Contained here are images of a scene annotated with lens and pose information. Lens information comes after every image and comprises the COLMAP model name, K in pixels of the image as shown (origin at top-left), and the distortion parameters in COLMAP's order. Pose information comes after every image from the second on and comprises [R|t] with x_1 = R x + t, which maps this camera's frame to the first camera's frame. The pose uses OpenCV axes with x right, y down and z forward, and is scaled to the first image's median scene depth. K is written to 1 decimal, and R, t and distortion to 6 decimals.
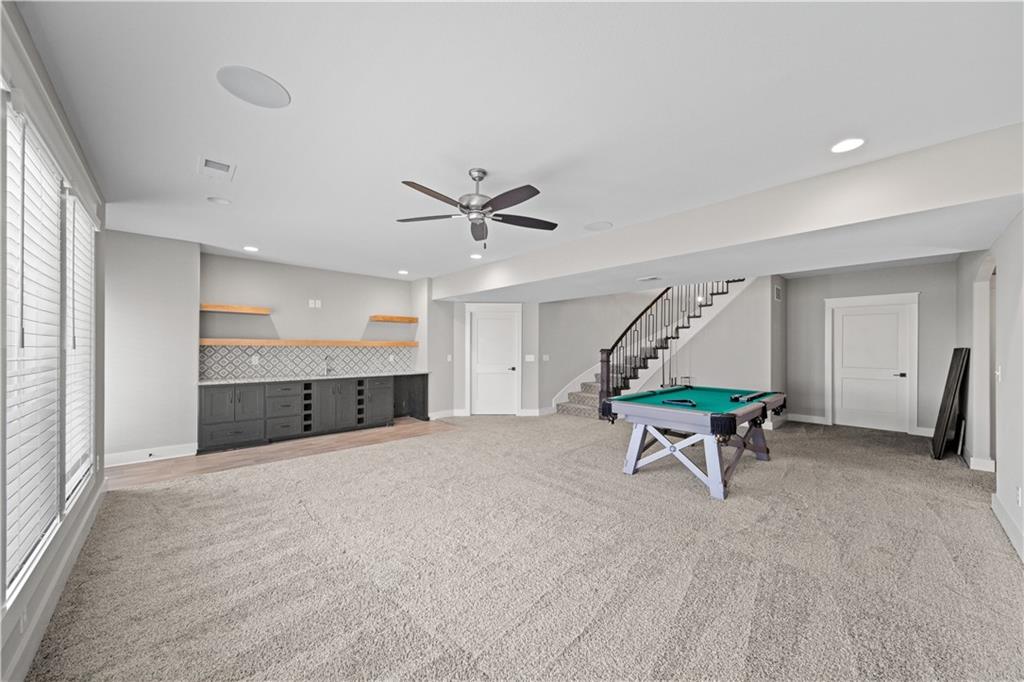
lens RADIAL K [[364.3, 0, 515.4], [0, 364.3, 343.8], [0, 0, 1]] dist [0.000149, -0.000307]
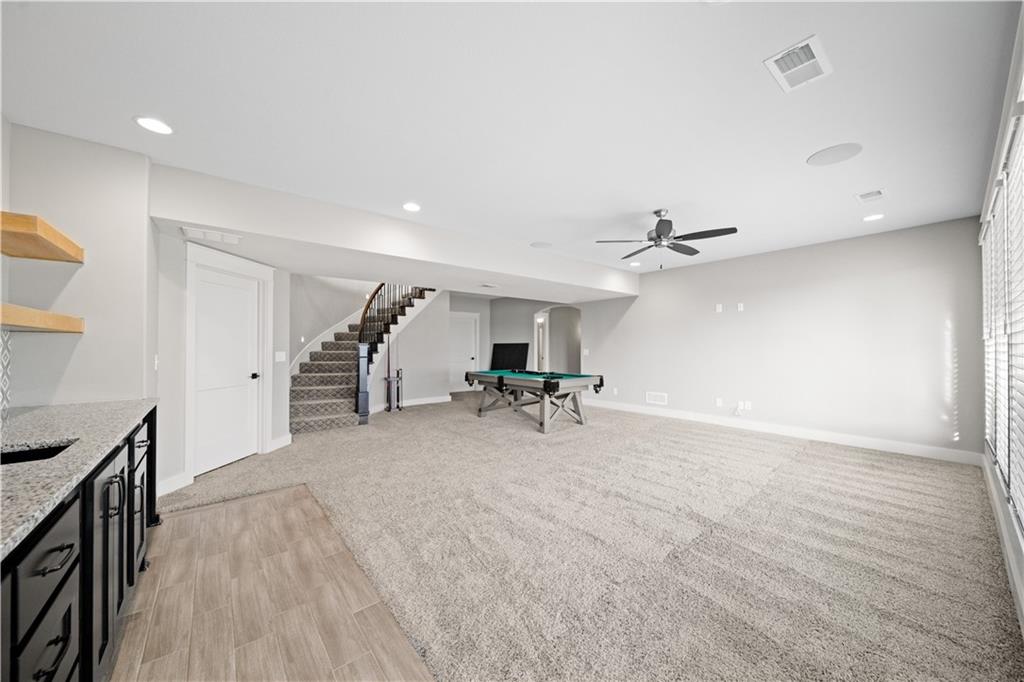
lens RADIAL K [[364.3, 0, 515.4], [0, 364.3, 343.8], [0, 0, 1]] dist [0.000149, -0.000307]
pose [[0.061874, 0.003338, 0.998078, -0.609206], [-0.003459, 0.999989, -0.003130, 0.018344], [-0.998078, -0.003259, 0.061885, 0.595651]]
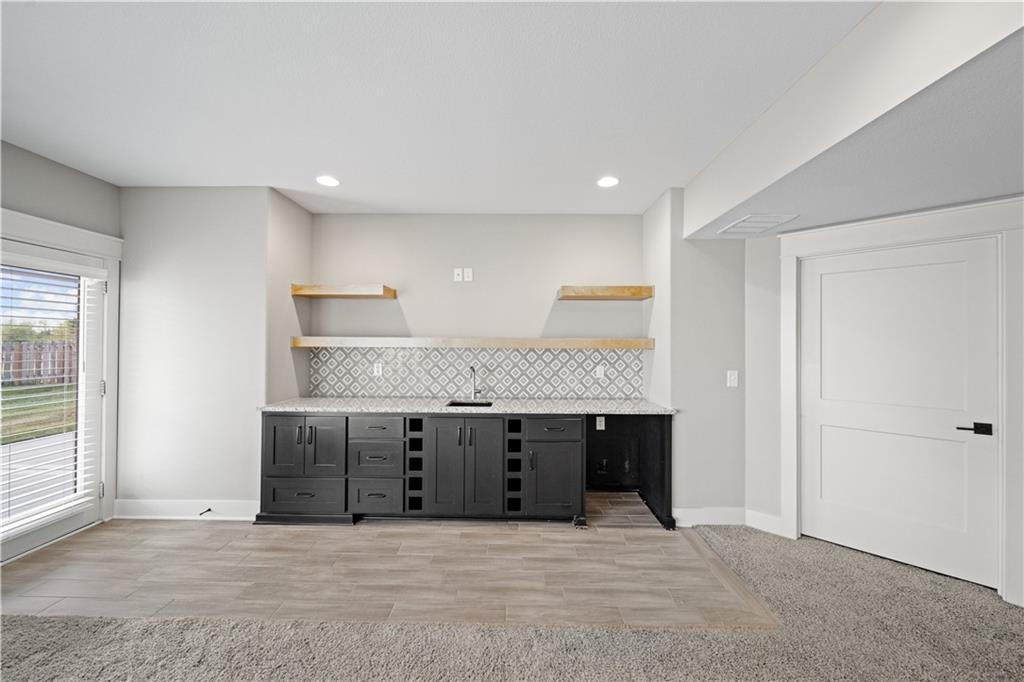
lens RADIAL K [[368.1, 0, 515.8], [0, 368.1, 340.0], [0, 0, 1]] dist [-0.000542, -0.000185]
pose [[0.719457, -0.005003, -0.694519, -0.075517], [0.004017, 0.999987, -0.003042, -0.003209], [0.694525, -0.000601, 0.719468, 0.578236]]
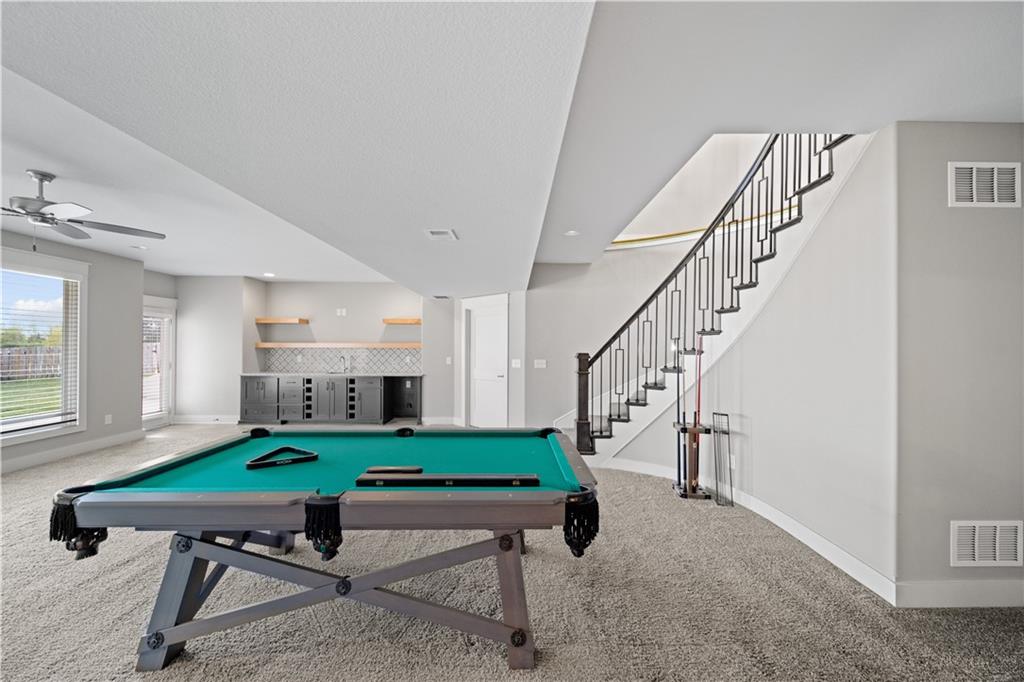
lens RADIAL K [[364.3, 0, 515.4], [0, 364.3, 343.8], [0, 0, 1]] dist [0.000149, -0.000307]
pose [[0.730053, -0.005581, -0.683368, 0.610218], [0.007041, 0.999975, -0.000645, -0.001689], [0.683355, -0.004340, 0.730074, 0.473587]]
